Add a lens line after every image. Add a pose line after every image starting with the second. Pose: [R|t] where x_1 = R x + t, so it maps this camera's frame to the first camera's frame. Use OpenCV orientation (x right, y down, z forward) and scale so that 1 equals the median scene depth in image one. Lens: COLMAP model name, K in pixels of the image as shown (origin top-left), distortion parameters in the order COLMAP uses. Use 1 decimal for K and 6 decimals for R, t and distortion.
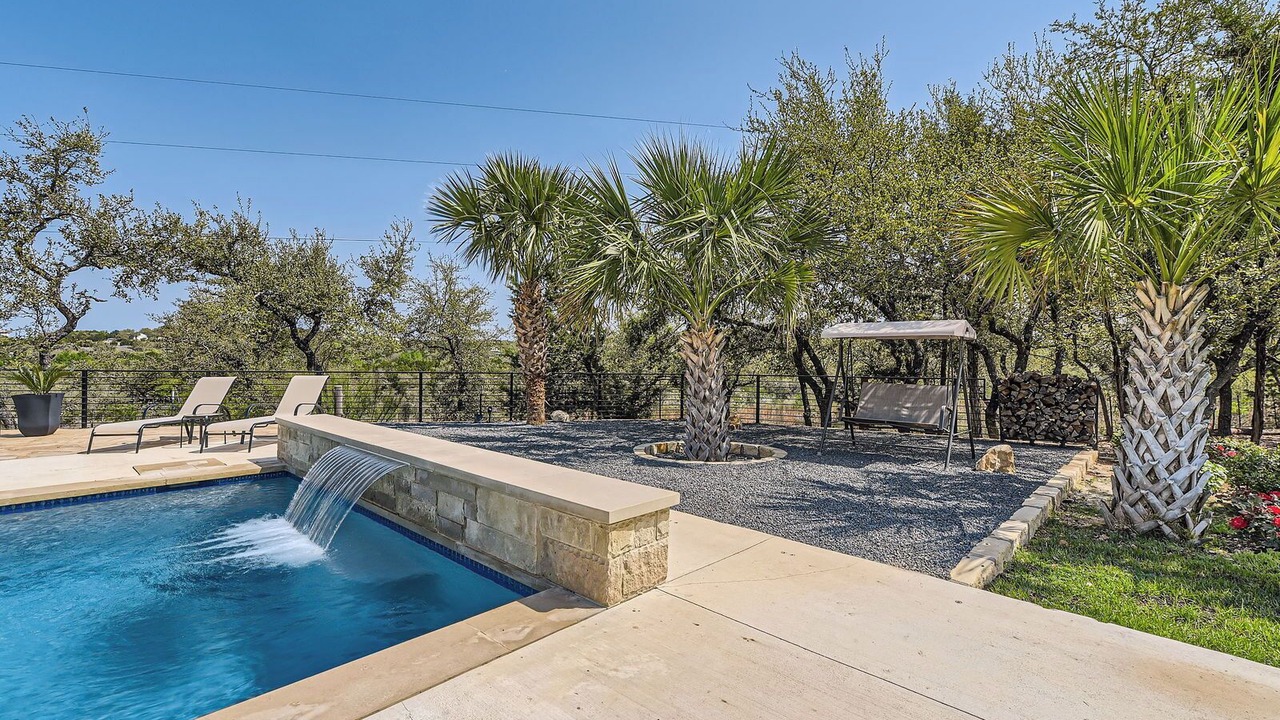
lens RADIAL K [[569.3, 0, 640.0], [0, 569.3, 360.0], [0, 0, 1]] dist [-0.012882, 0.000048]
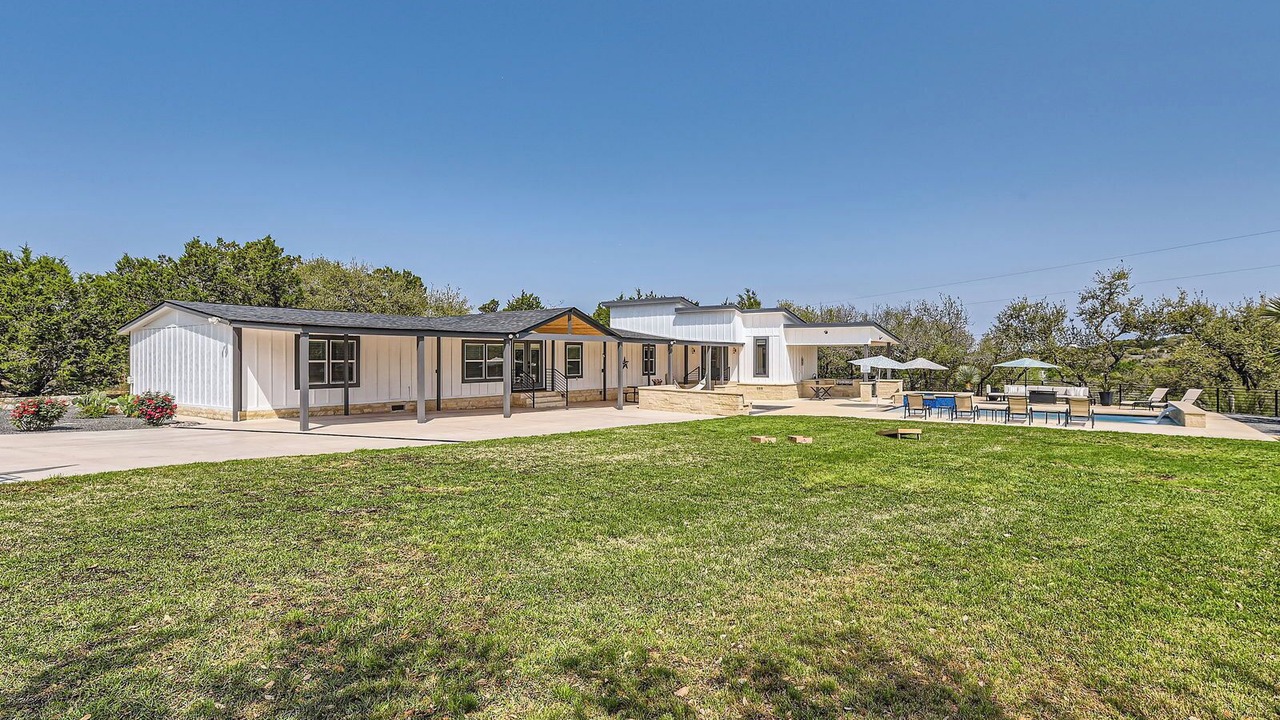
lens RADIAL K [[638.3, 0, 640.0], [0, 638.3, 360.0], [0, 0, 1]] dist [-0.003689, -0.000442]
pose [[0.126619, -0.006307, -0.991931, 1.718926], [0.000727, 0.999980, -0.006266, -0.076729], [0.991951, 0.000072, 0.126621, -1.640457]]
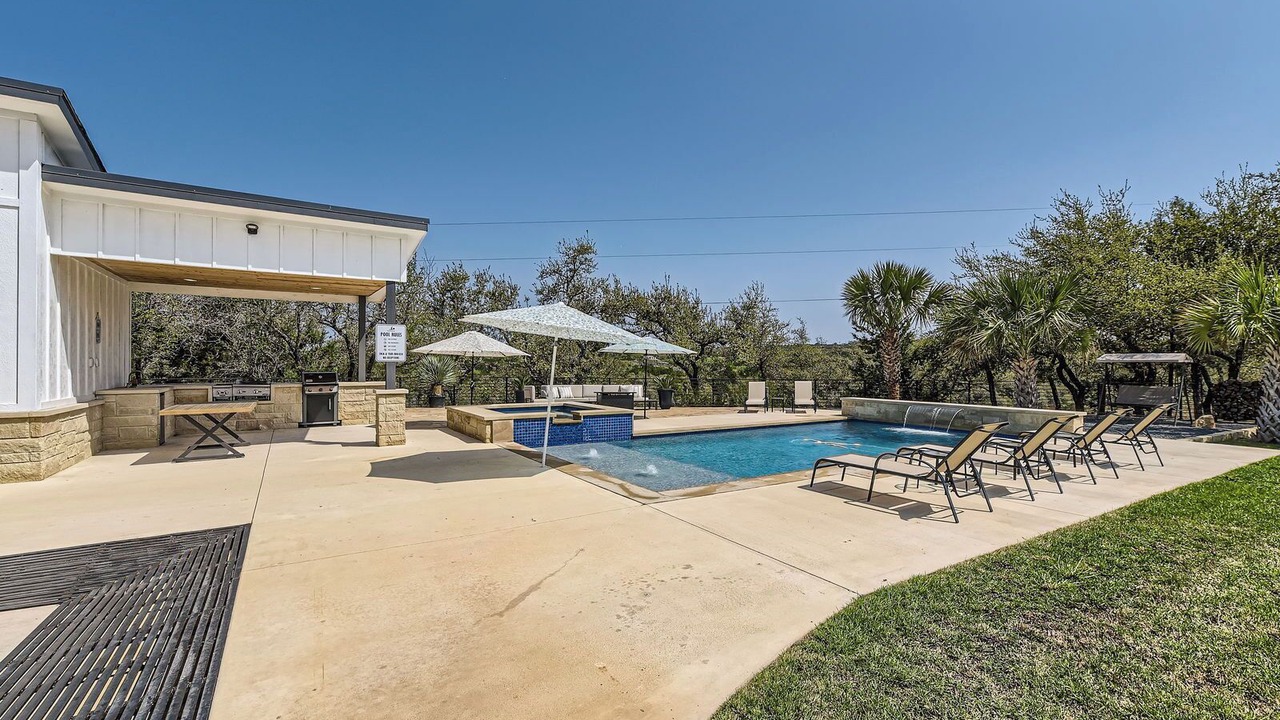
lens RADIAL K [[569.4, 0, 645.1], [0, 569.4, 365.4], [0, 0, 1]] dist [0.002617, 0.001264]
pose [[0.969089, -0.006598, -0.246624, -0.543266], [0.005507, 0.999972, -0.005115, -0.020504], [0.246651, 0.003599, 0.969098, -0.998640]]
